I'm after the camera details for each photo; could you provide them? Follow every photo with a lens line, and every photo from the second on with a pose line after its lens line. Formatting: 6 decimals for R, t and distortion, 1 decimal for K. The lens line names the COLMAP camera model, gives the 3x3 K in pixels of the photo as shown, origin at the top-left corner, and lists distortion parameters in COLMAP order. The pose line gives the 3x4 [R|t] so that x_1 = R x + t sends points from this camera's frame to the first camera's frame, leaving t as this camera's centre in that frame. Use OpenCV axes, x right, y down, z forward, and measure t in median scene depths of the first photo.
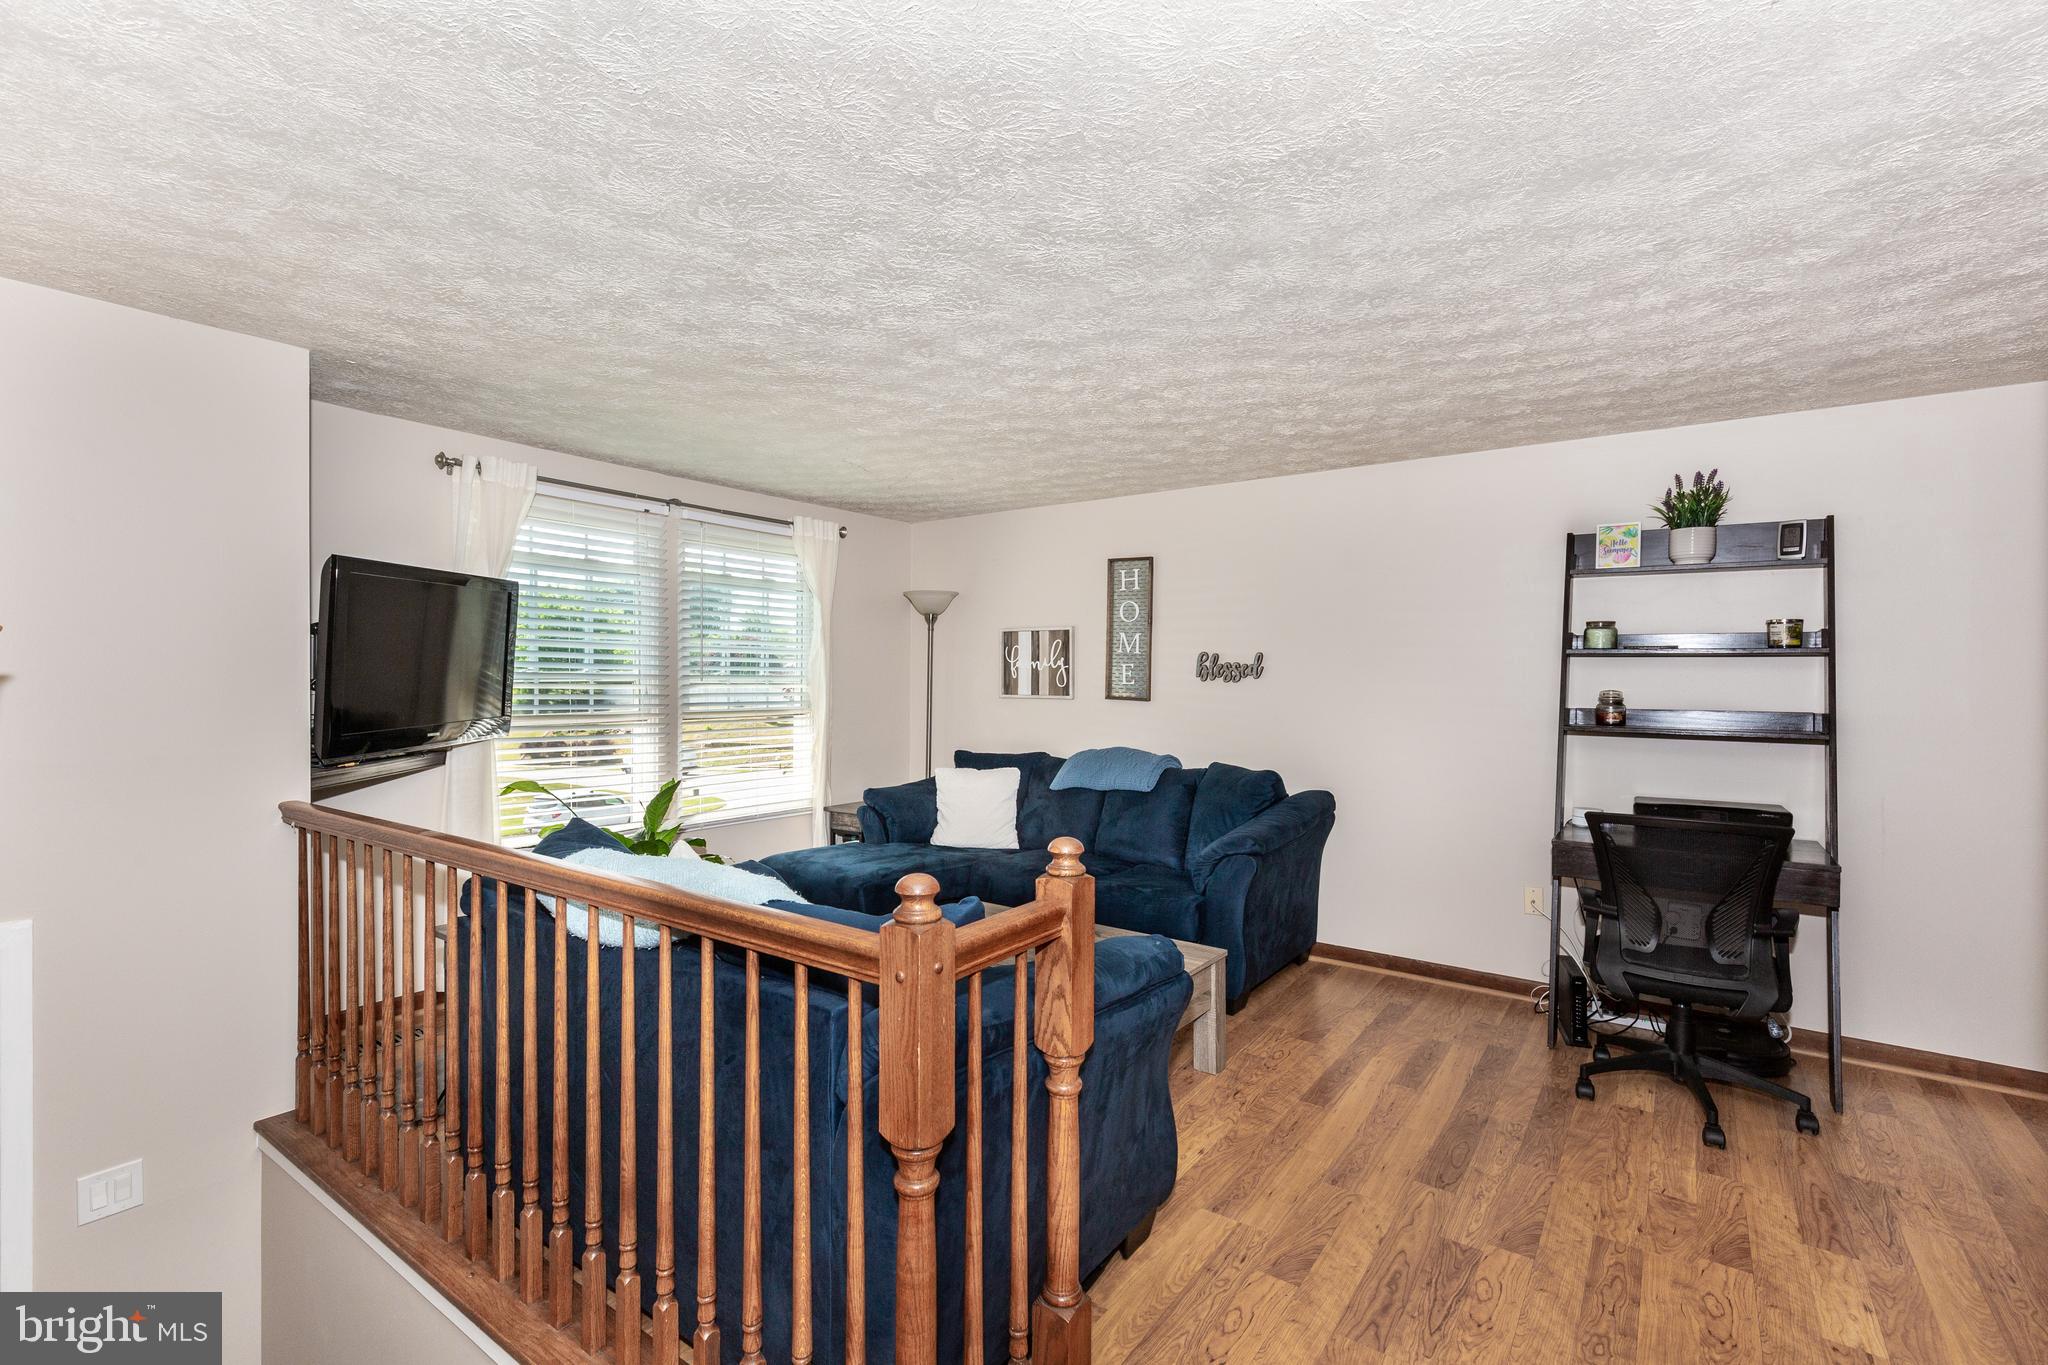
lens RADIAL K [[928.3, 0, 1026.6], [0, 928.3, 688.8], [0, 0, 1]] dist [0.001069, -0.000809]
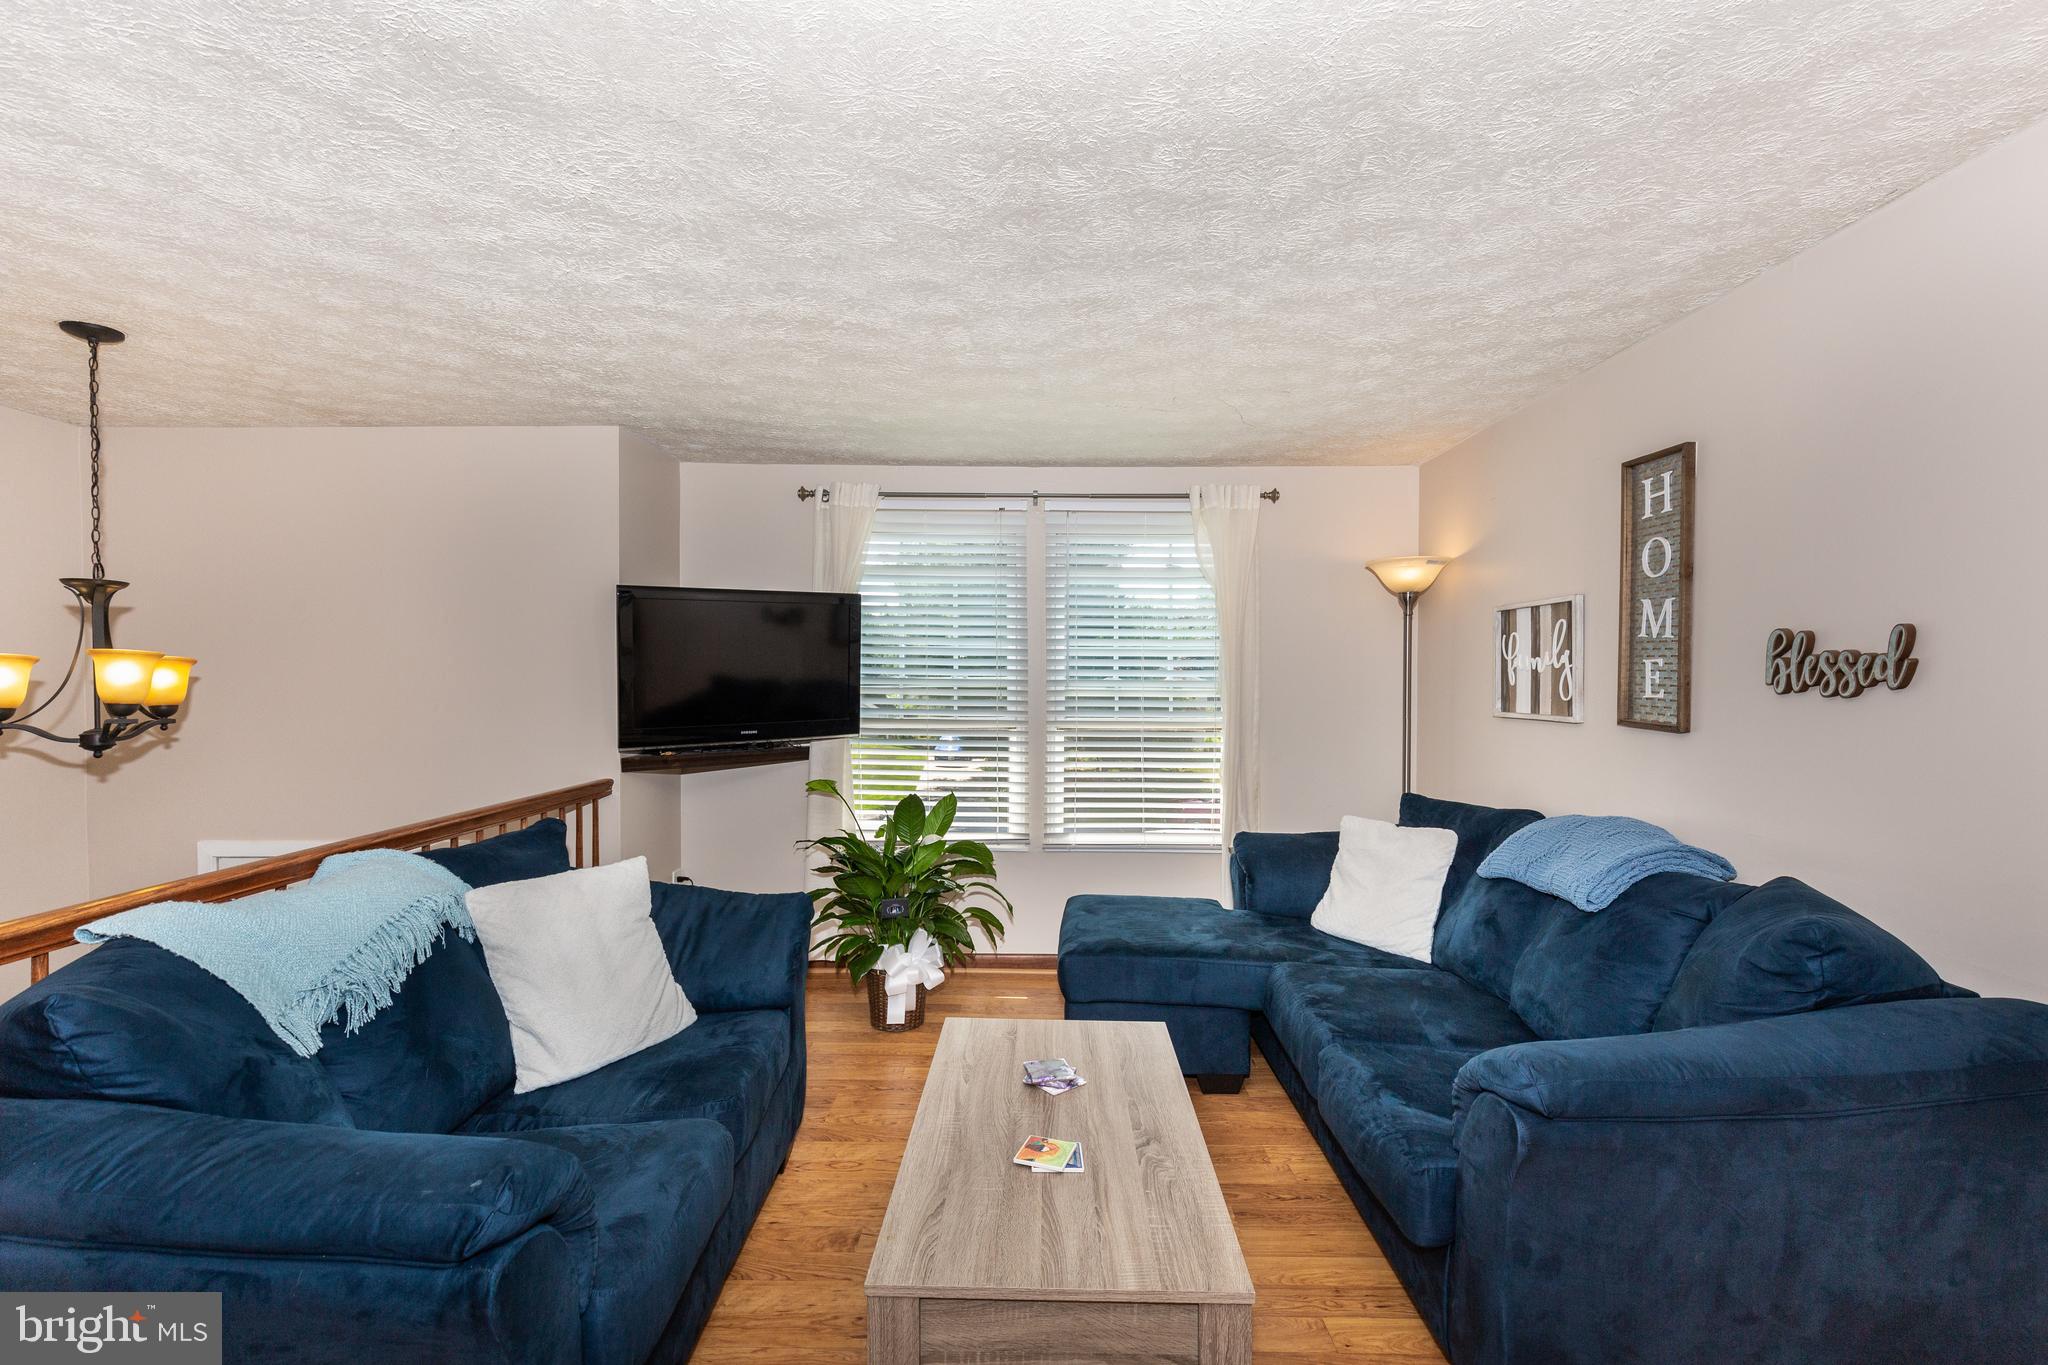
lens RADIAL K [[911.0, 0, 1032.6], [0, 911.0, 673.3], [0, 0, 1]] dist [0.013138, -0.012077]
pose [[0.576607, -0.006971, -0.816992, 0.325052], [-0.010369, 0.999821, -0.015849, -0.007126], [0.816956, 0.017610, 0.576431, 0.426196]]
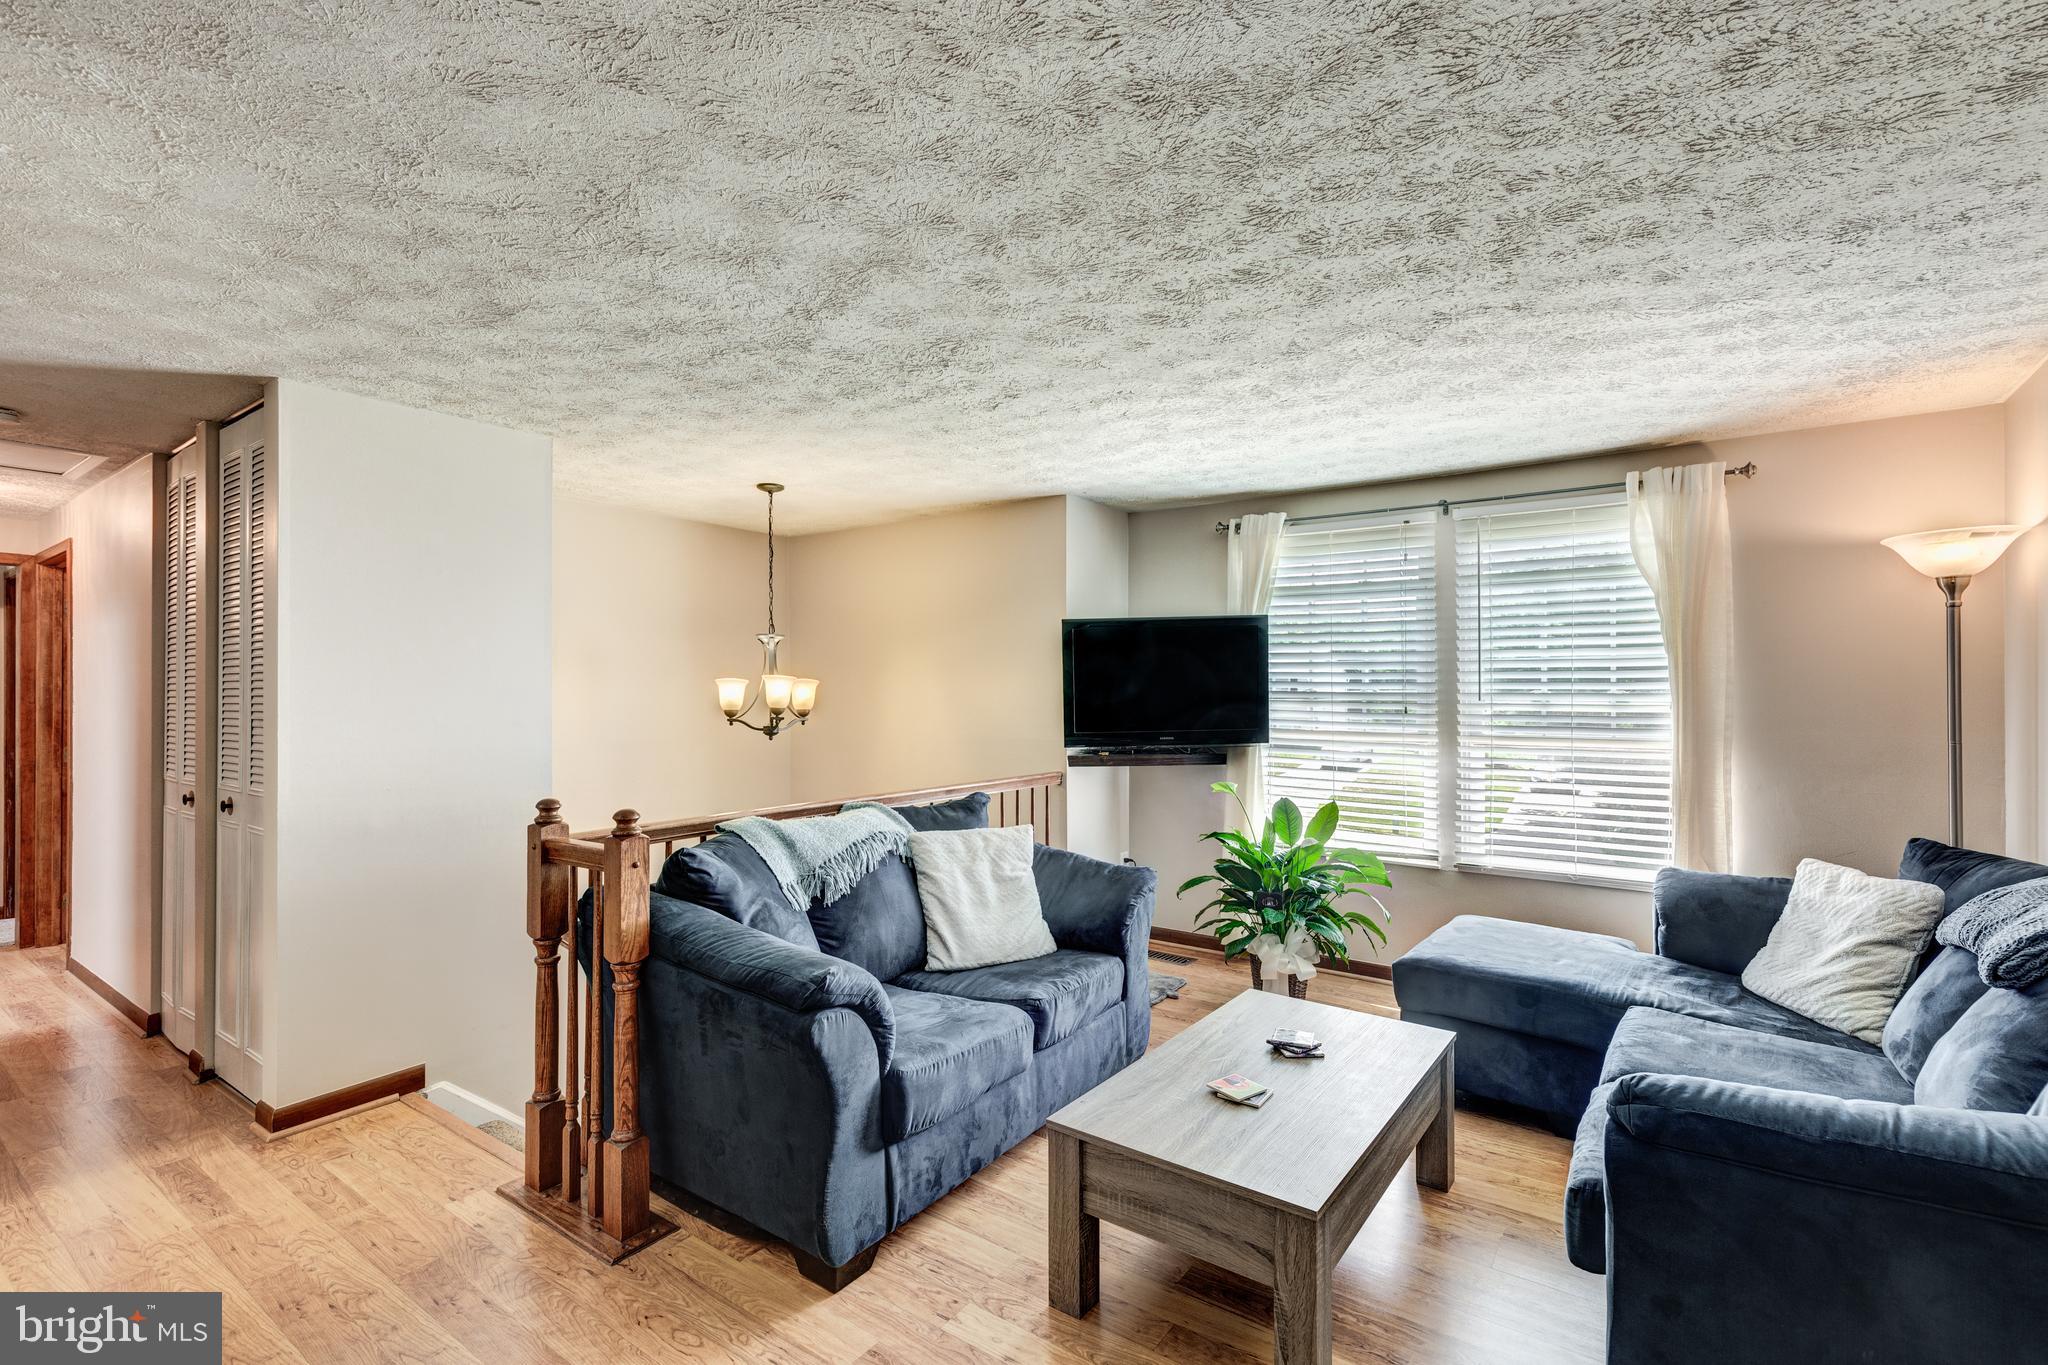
lens RADIAL K [[928.3, 0, 1026.6], [0, 928.3, 688.8], [0, 0, 1]] dist [0.001069, -0.000809]
pose [[-0.017004, -0.014830, -0.999745, 0.473324], [-0.012193, 0.999819, -0.014624, -0.002525], [0.999781, 0.011941, -0.017182, 0.548942]]
